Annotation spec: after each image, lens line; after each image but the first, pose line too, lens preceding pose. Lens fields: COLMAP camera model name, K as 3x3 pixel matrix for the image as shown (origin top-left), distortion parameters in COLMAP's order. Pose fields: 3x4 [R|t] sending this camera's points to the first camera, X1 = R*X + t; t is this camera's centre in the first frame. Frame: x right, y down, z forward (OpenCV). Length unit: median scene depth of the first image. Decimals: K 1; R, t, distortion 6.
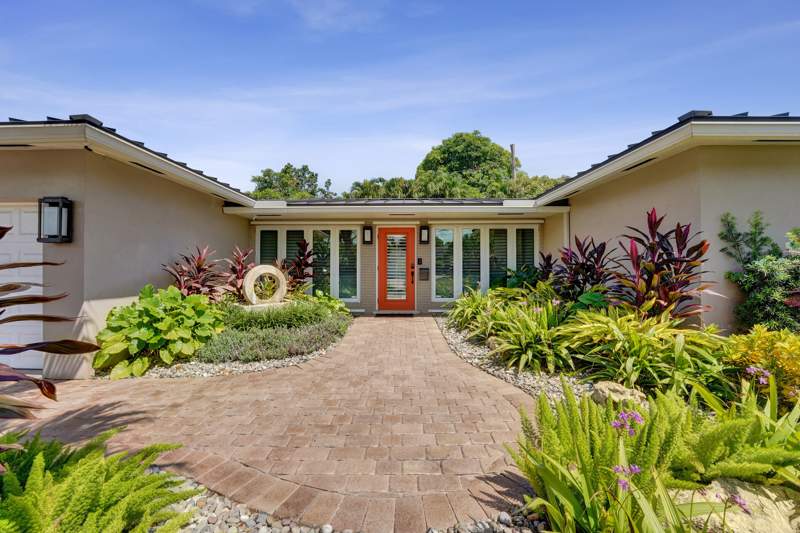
lens RADIAL K [[336.5, 0, 400.0], [0, 336.5, 266.5], [0, 0, 1]] dist [-0.000318, -0.000011]
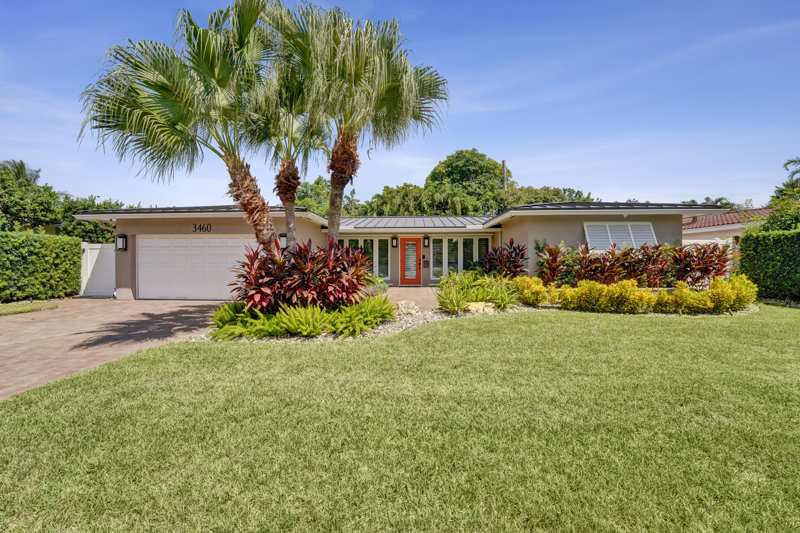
lens RADIAL K [[336.5, 0, 400.0], [0, 336.5, 266.5], [0, 0, 1]] dist [-0.000318, -0.000011]
pose [[0.999403, -0.002220, -0.034467, -0.001904], [0.002862, 0.999823, 0.018572, 0.000539], [0.034420, -0.018659, 0.999233, -0.253388]]
